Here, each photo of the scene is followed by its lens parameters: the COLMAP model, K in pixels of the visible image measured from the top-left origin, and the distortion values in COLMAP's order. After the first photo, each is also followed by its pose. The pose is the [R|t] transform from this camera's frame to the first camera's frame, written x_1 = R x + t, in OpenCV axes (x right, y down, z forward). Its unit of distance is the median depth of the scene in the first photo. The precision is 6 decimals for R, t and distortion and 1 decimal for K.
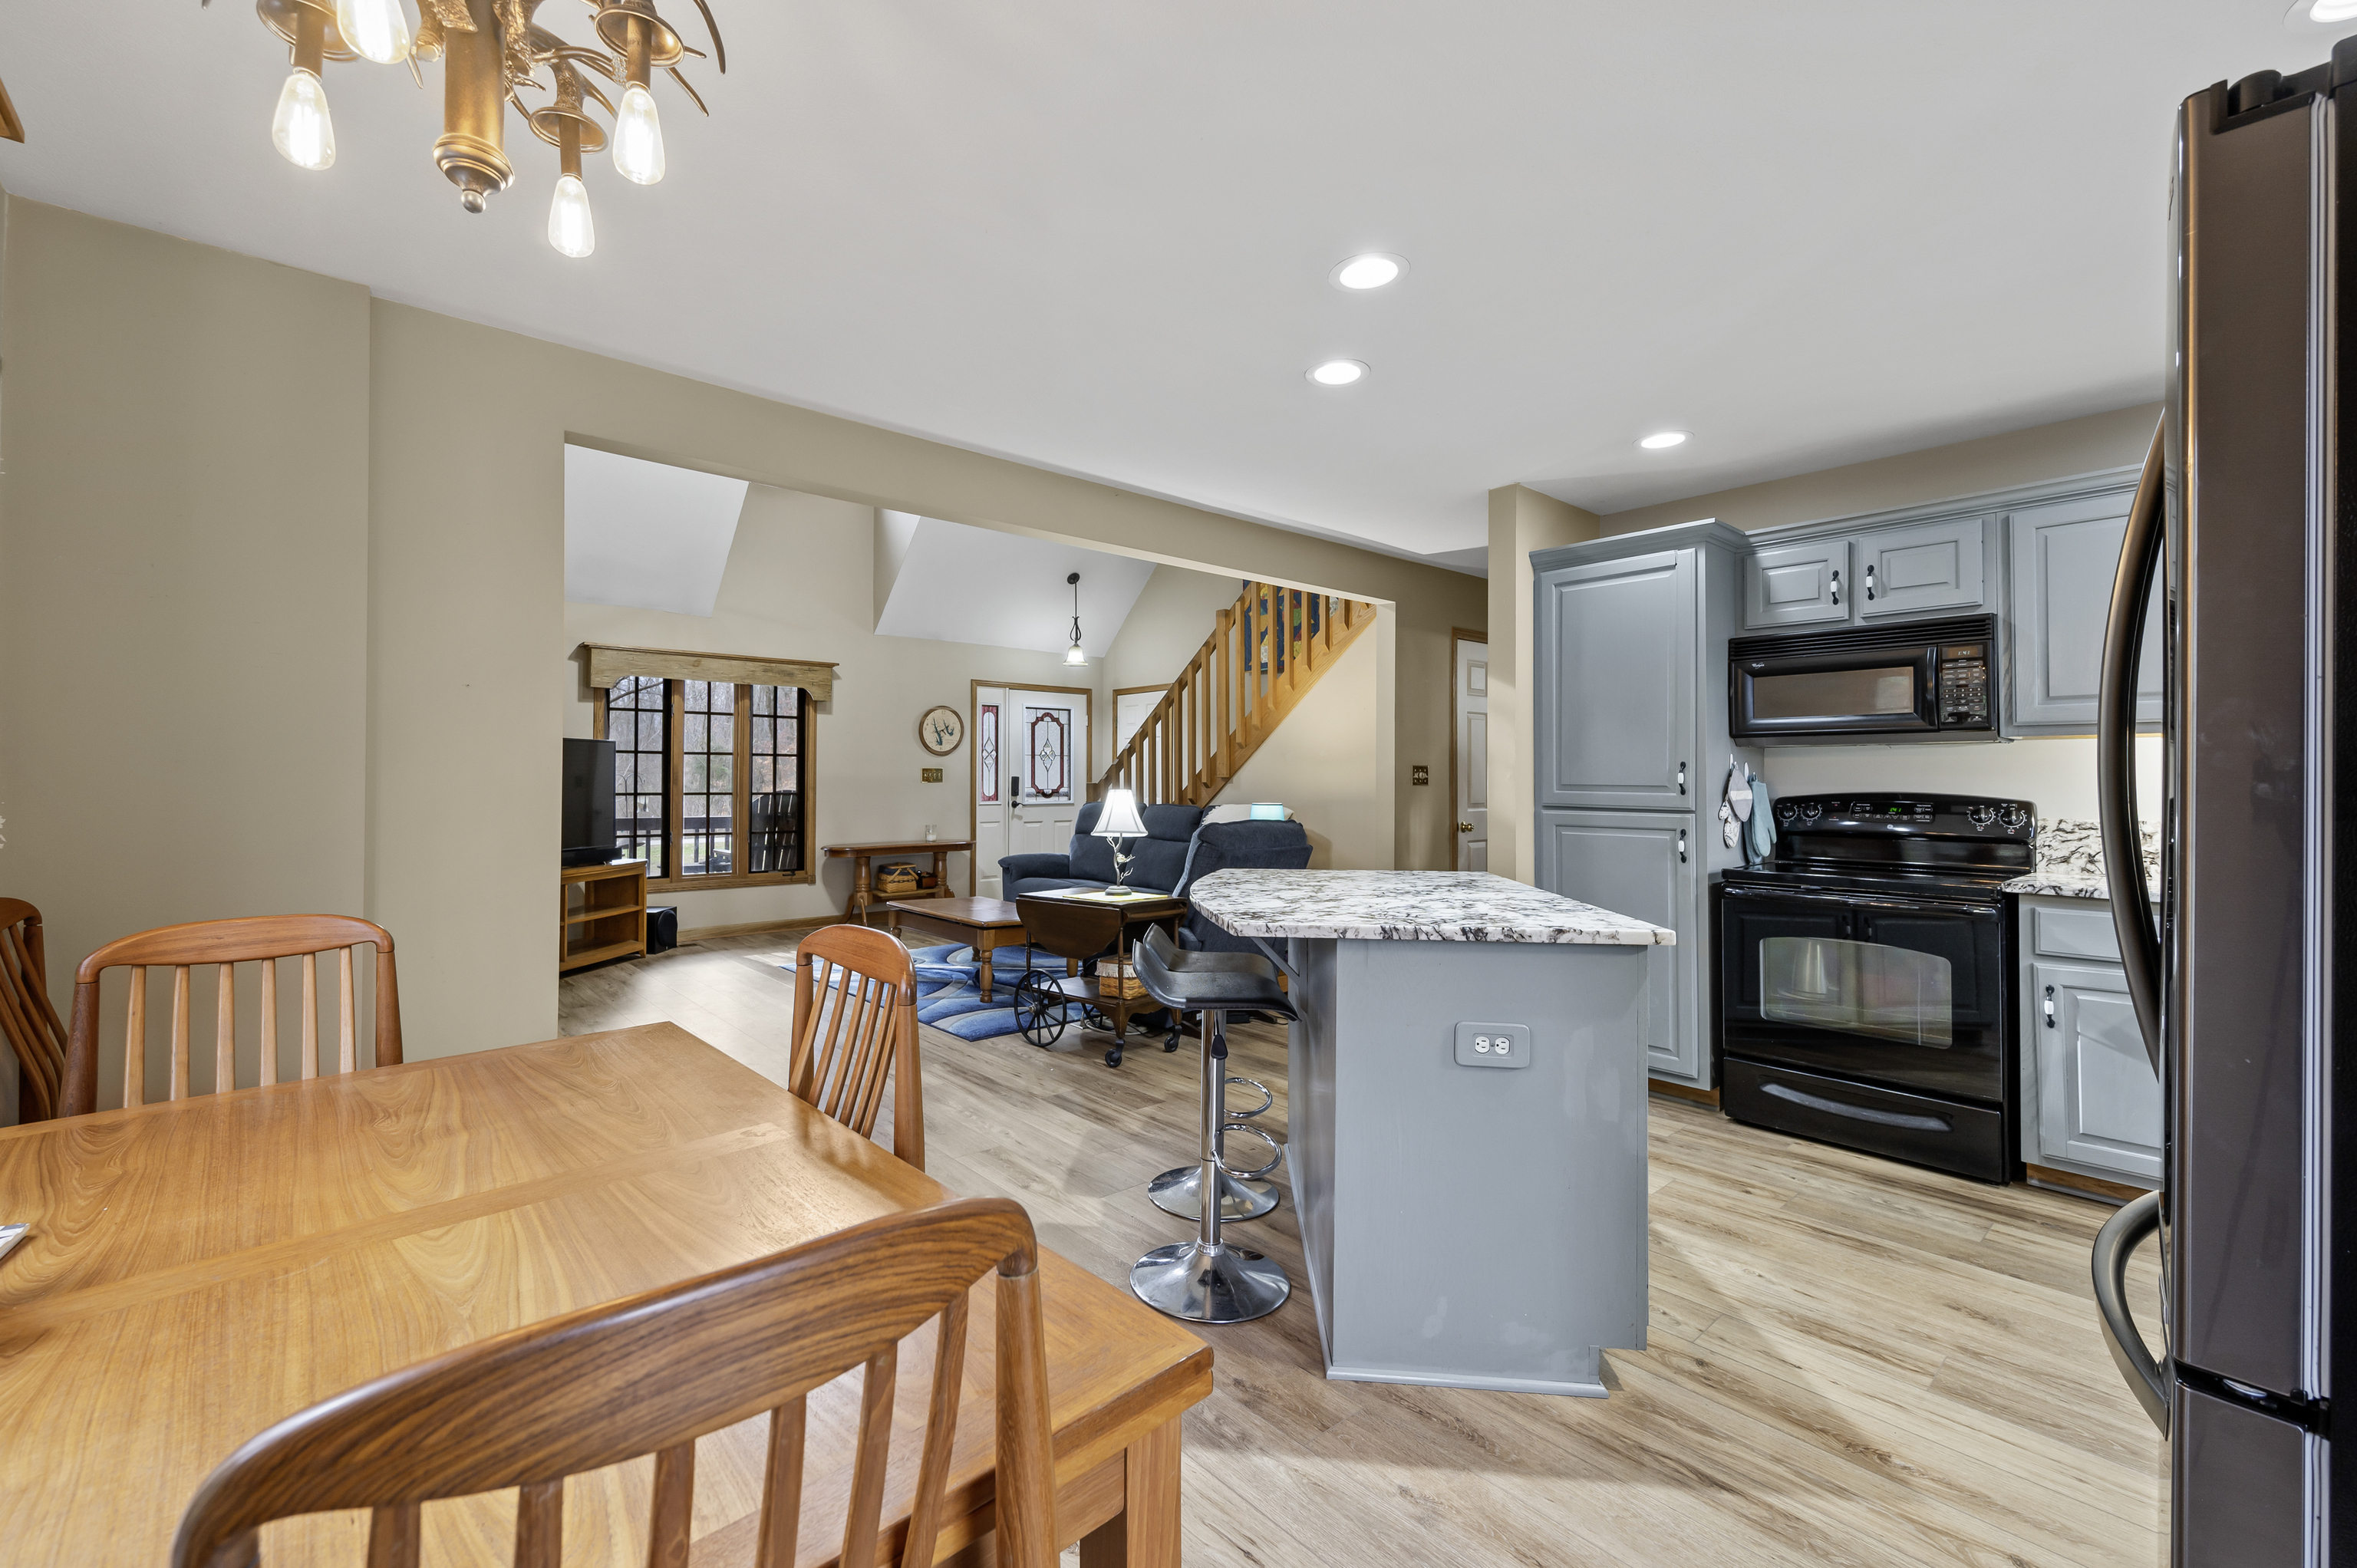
lens RADIAL K [[962.9, 0, 1139.3], [0, 962.9, 761.5], [0, 0, 1]] dist [-0.016102, 0.000085]
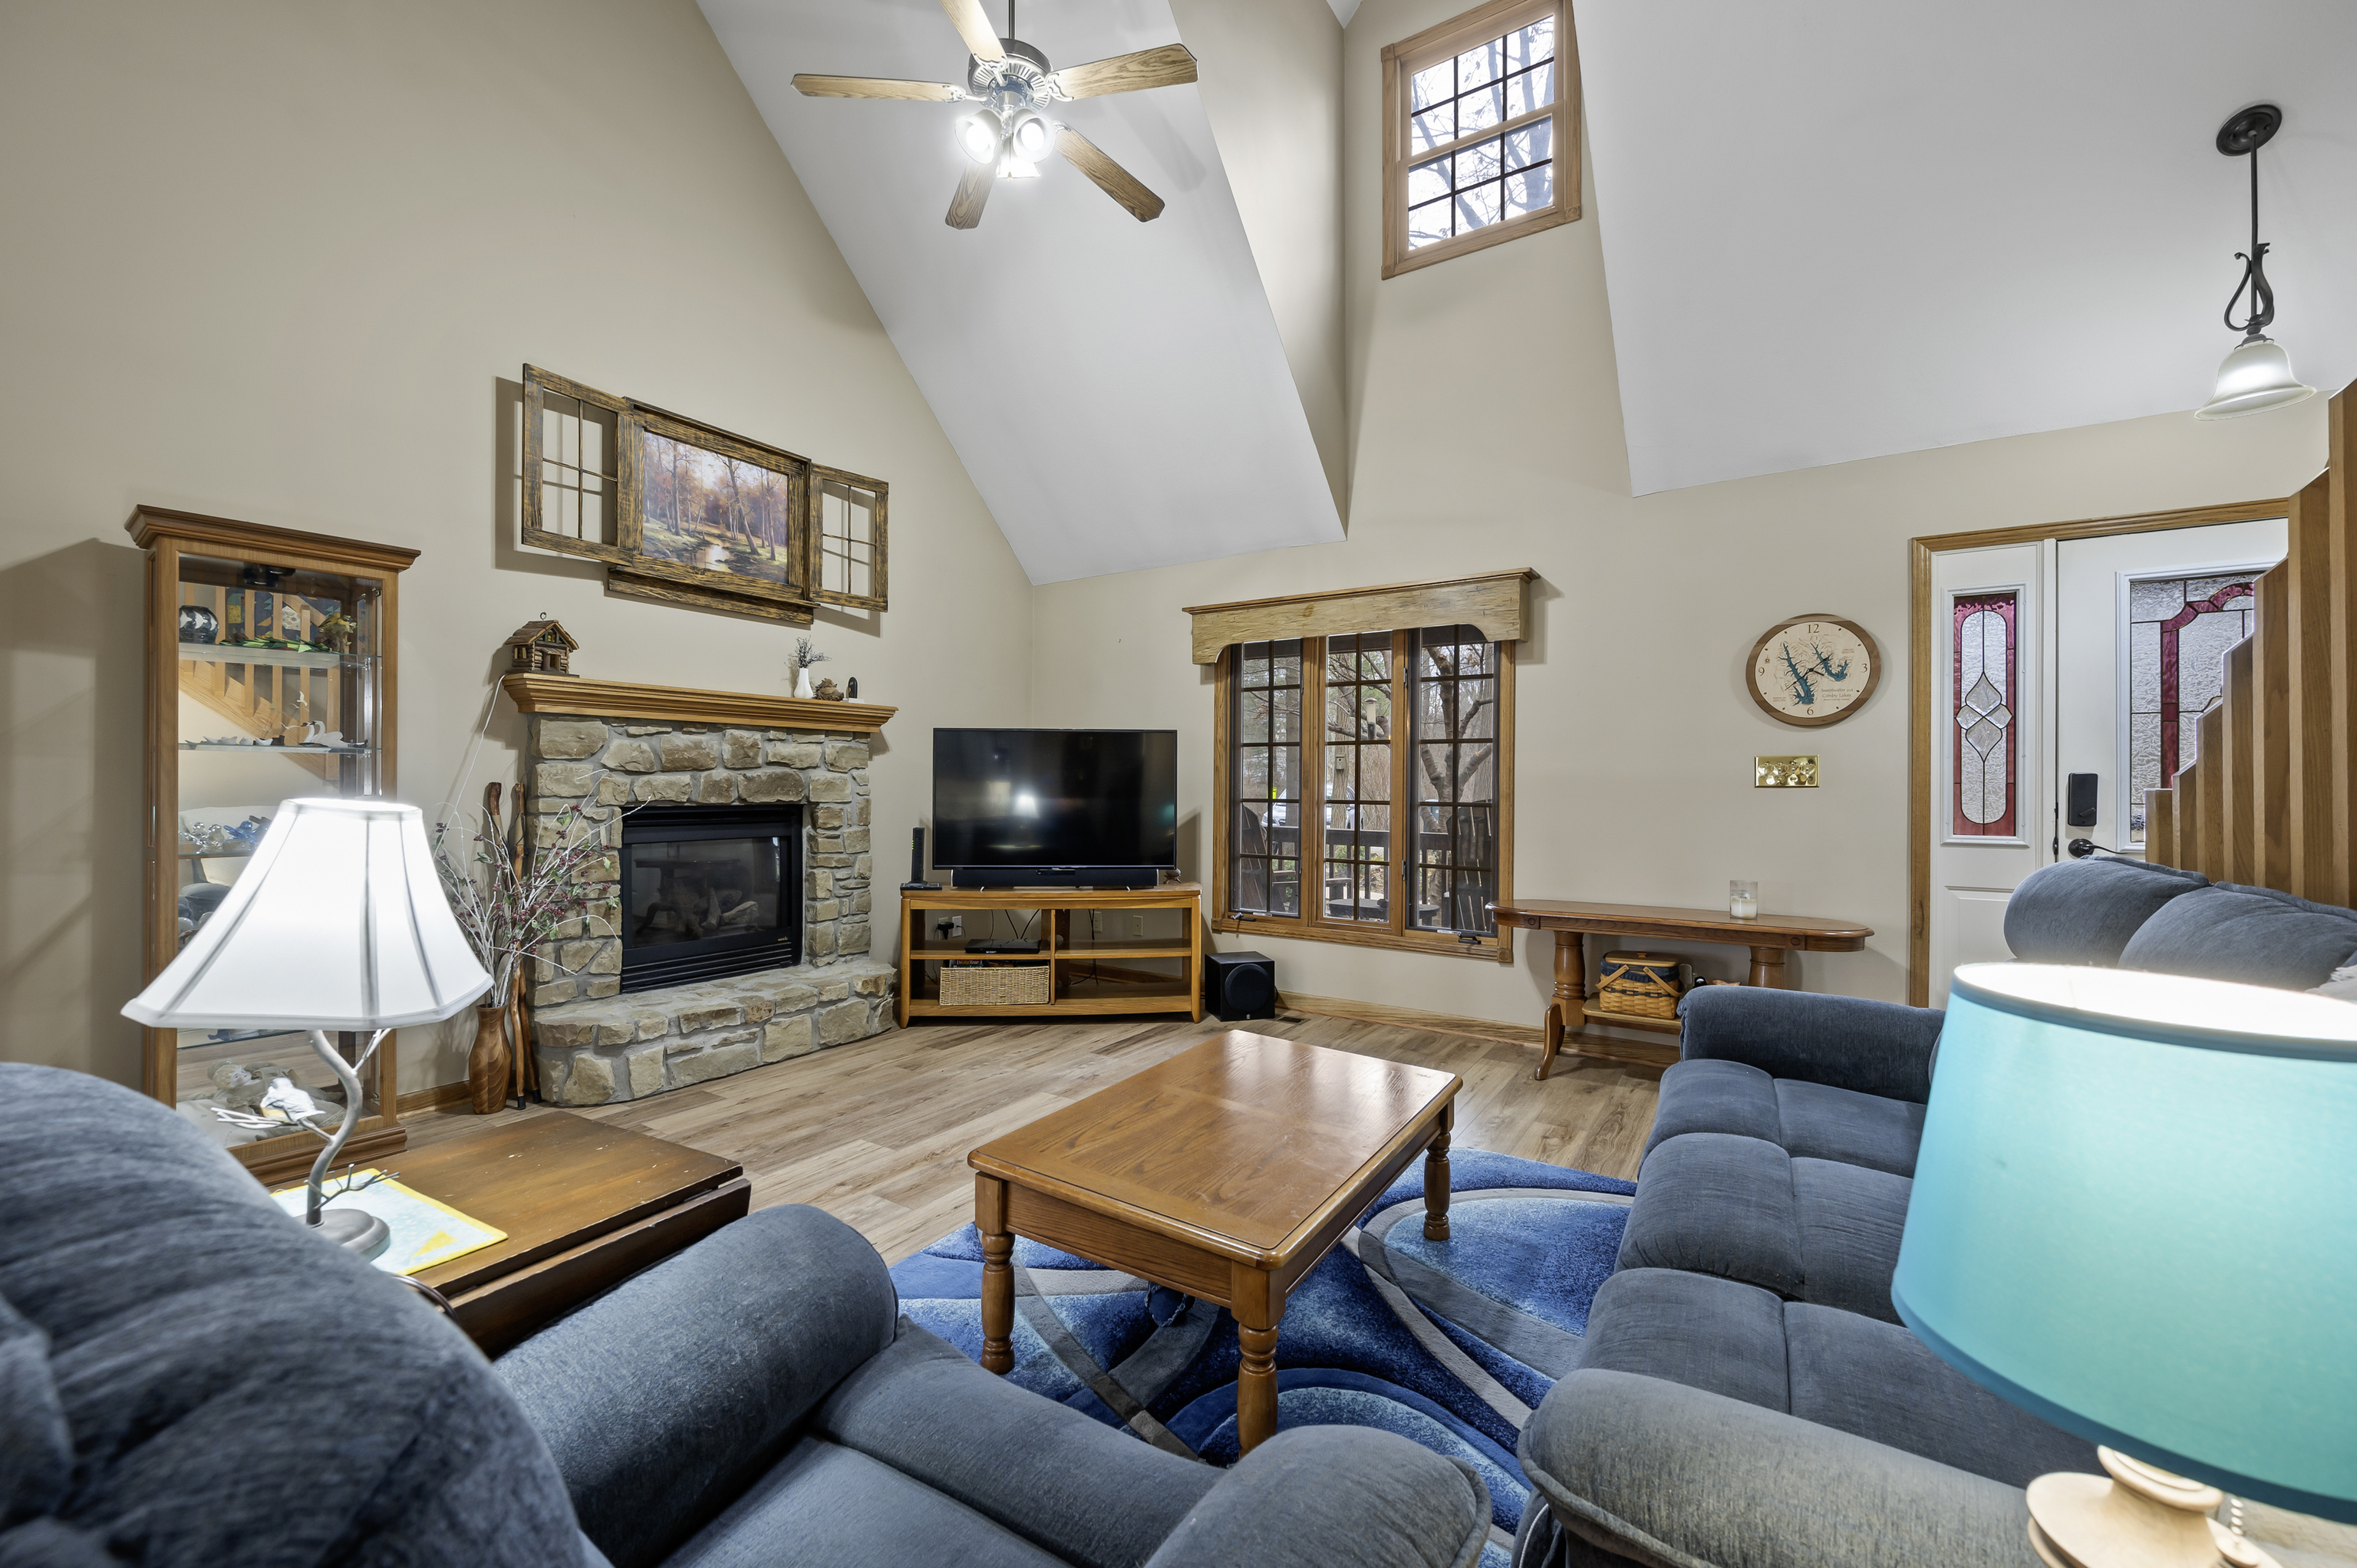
lens RADIAL K [[941.3, 0, 1168.3], [0, 941.3, 782.3], [0, 0, 1]] dist [0.001196, -0.000001]
pose [[0.269290, -0.001641, -0.963058, 0.156404], [0.014297, 0.999895, 0.002294, 0.016568], [0.962953, -0.014387, 0.269285, 0.703993]]
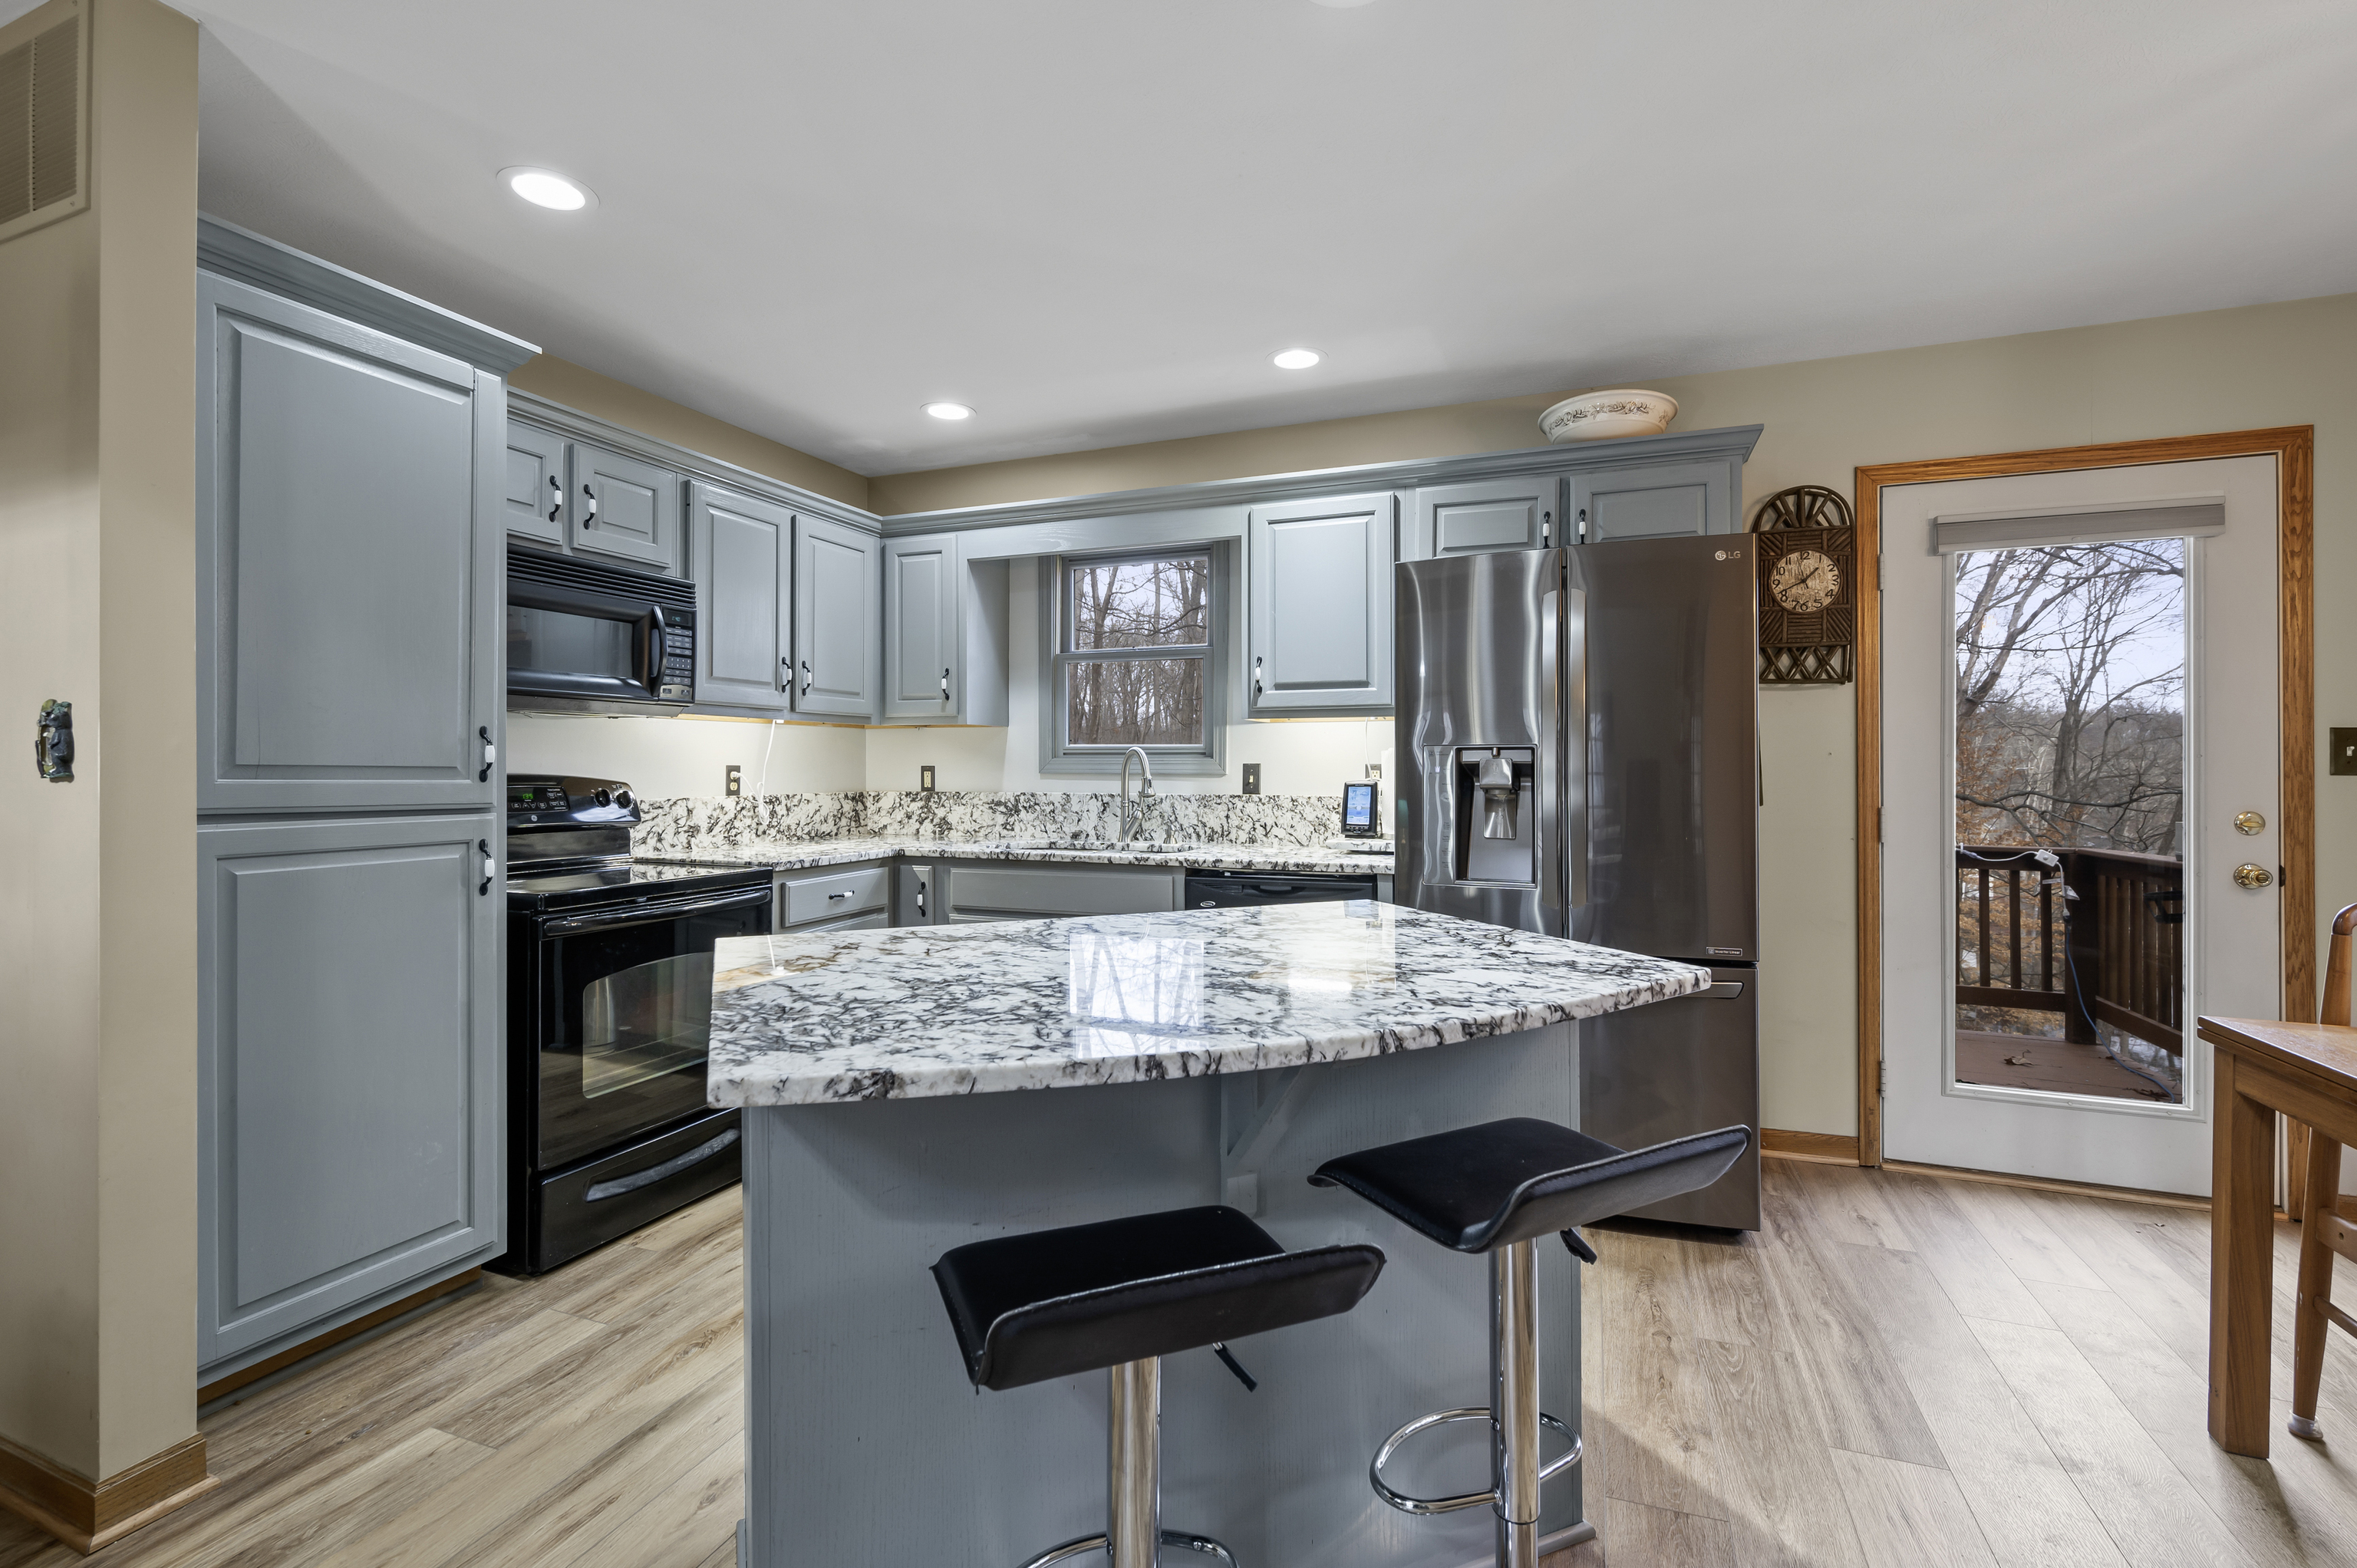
lens RADIAL K [[1060.2, 0, 1164.7], [0, 1060.2, 776.2], [0, 0, 1]] dist [0.001300, -0.000034]
pose [[-0.461214, -0.013009, 0.887193, -0.106922], [-0.020850, 0.999775, 0.003821, 0.009757], [-0.887044, -0.016736, -0.461382, 0.461972]]
